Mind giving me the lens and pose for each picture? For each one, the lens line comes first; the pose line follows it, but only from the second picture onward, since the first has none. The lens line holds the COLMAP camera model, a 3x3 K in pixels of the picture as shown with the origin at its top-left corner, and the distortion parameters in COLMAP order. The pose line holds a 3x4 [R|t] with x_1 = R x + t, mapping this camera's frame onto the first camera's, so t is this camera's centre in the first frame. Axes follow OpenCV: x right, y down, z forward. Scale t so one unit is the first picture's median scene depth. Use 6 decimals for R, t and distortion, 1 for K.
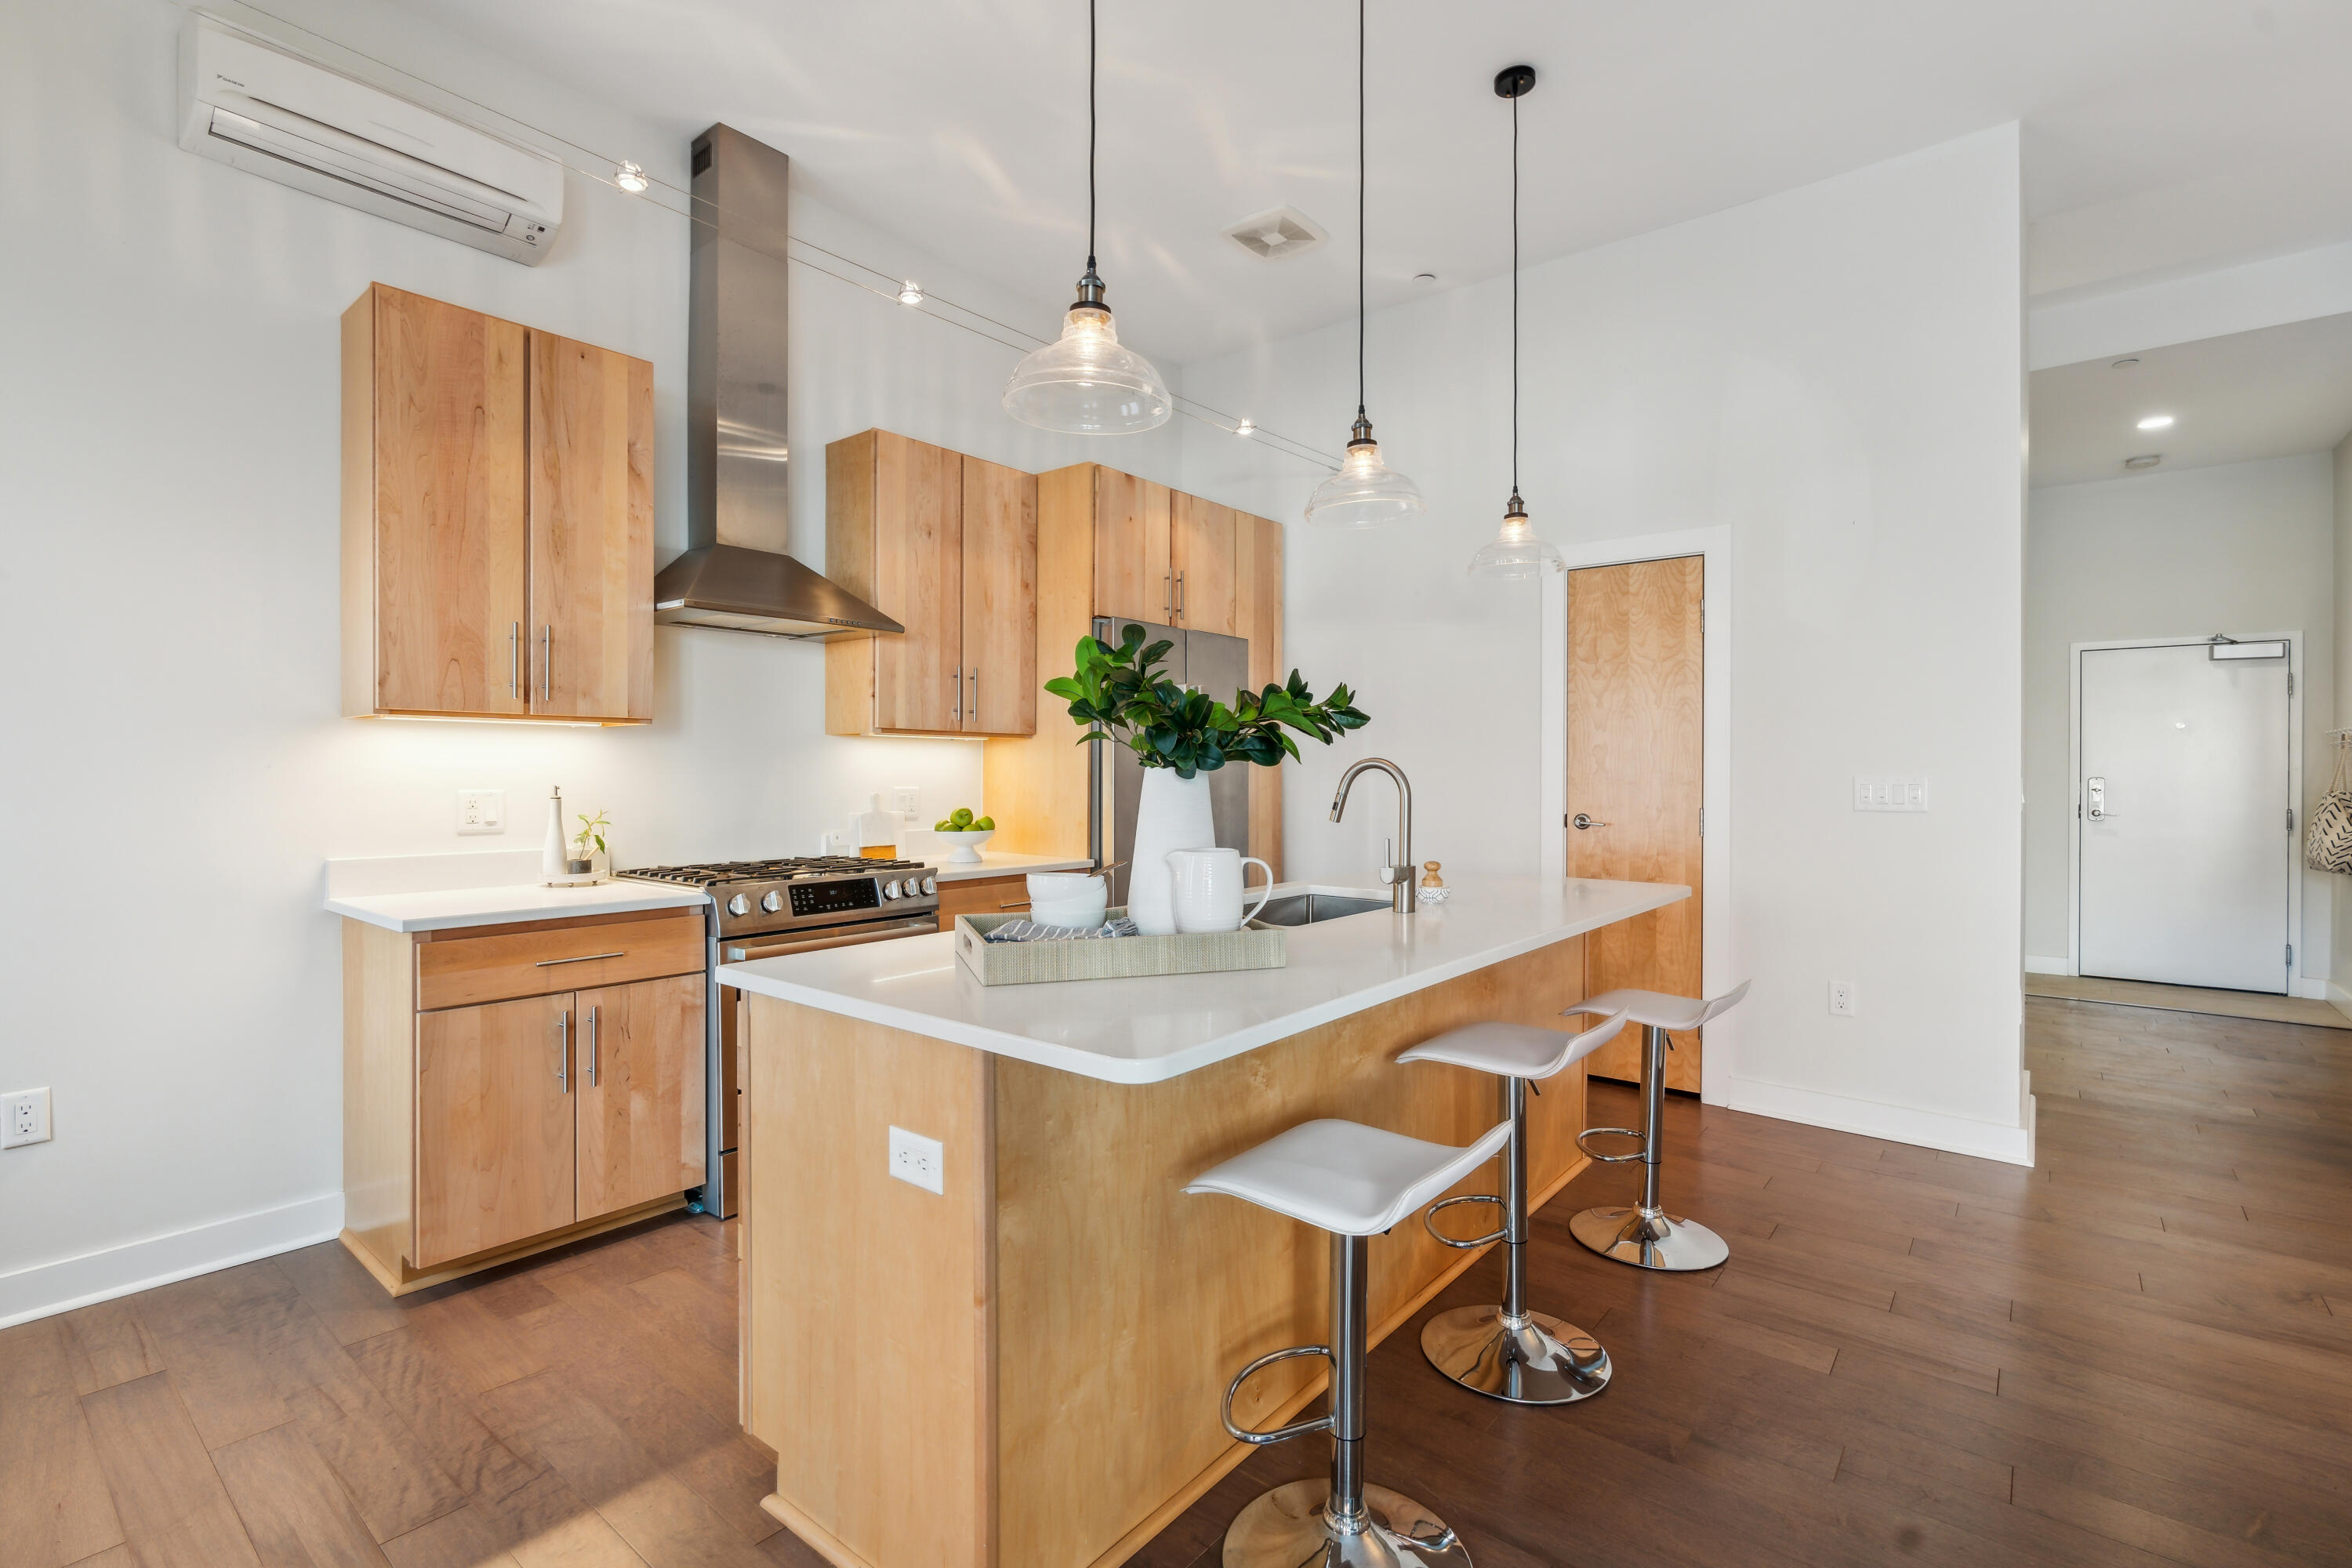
lens RADIAL K [[1078.7, 0, 1174.6], [0, 1078.7, 778.5], [0, 0, 1]] dist [-0.013162, 0.007885]
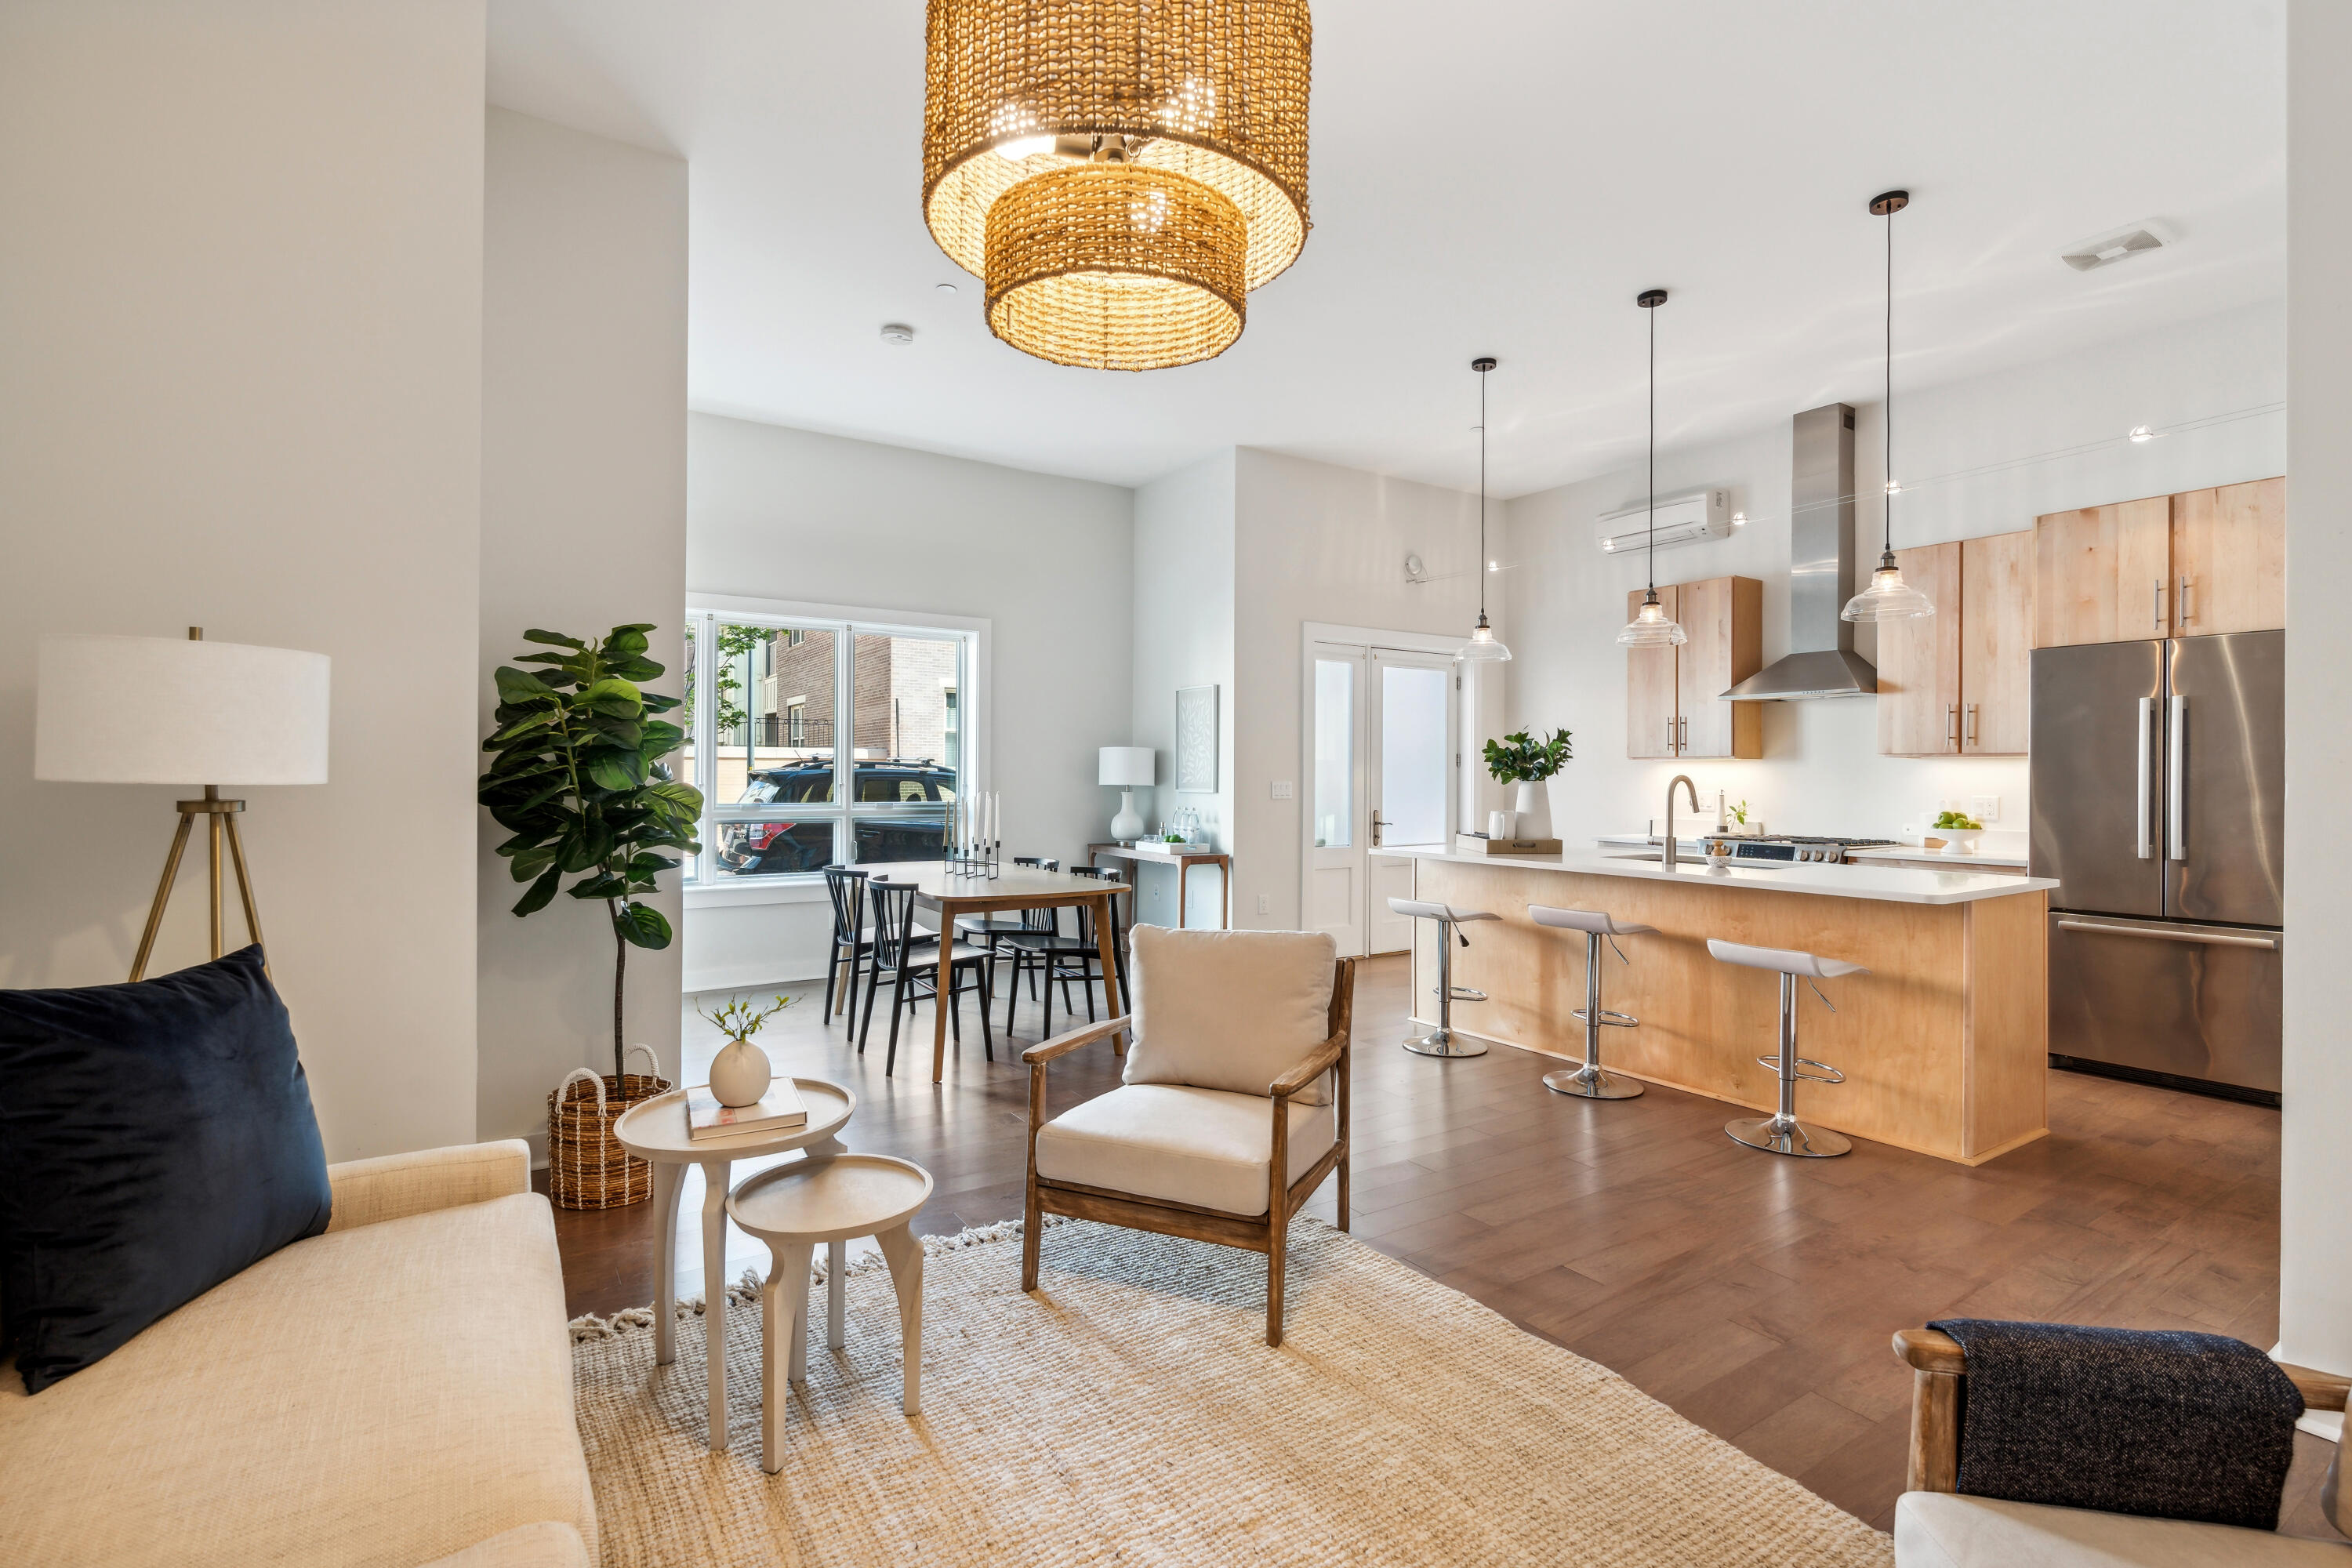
lens RADIAL K [[1078.7, 0, 1174.6], [0, 1078.7, 778.5], [0, 0, 1]] dist [-0.013162, 0.007885]
pose [[-0.302005, -0.001450, -0.953305, 1.345916], [-0.011350, 0.999933, 0.002075, -0.004950], [0.953239, 0.011447, -0.302001, 0.490043]]
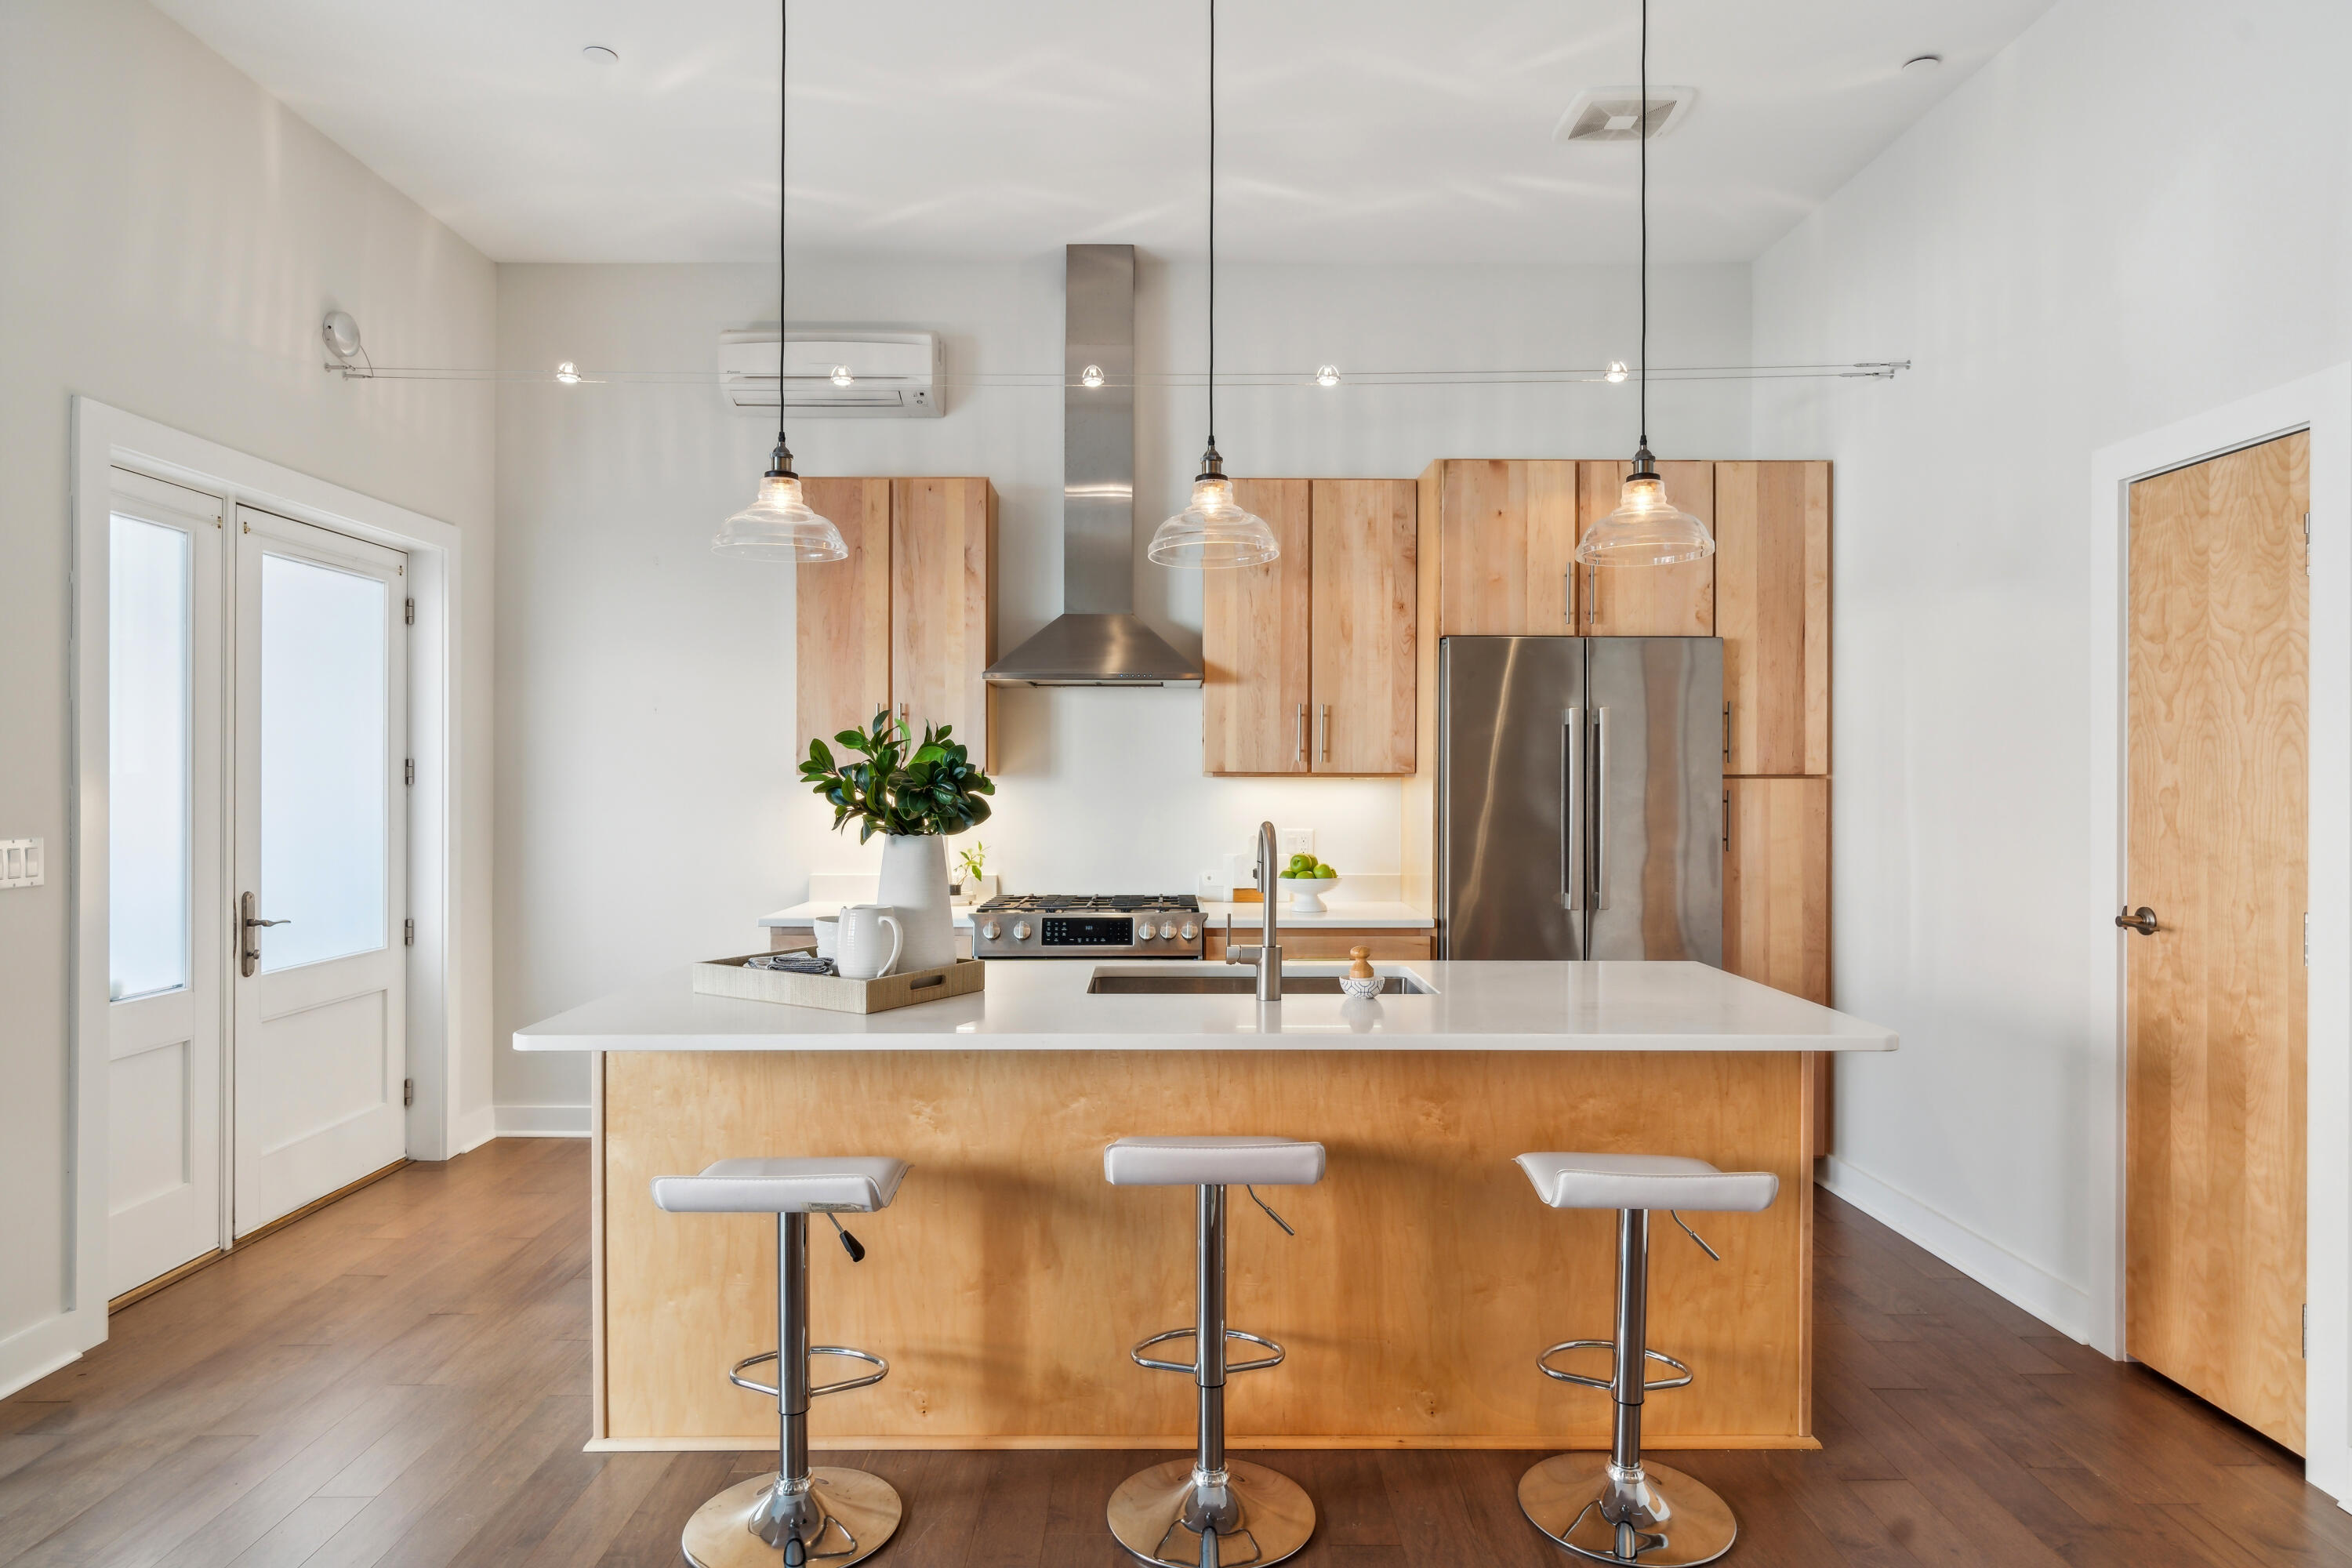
lens RADIAL K [[1342.7, 0, 1172.8], [0, 1342.7, 781.6], [0, 0, 1]] dist [-0.003108, 0.001531]
pose [[0.632912, 0.000027, -0.774224, 0.645826], [-0.005144, 0.999978, -0.004169, -0.030421], [0.774207, 0.006621, 0.632898, 0.162387]]
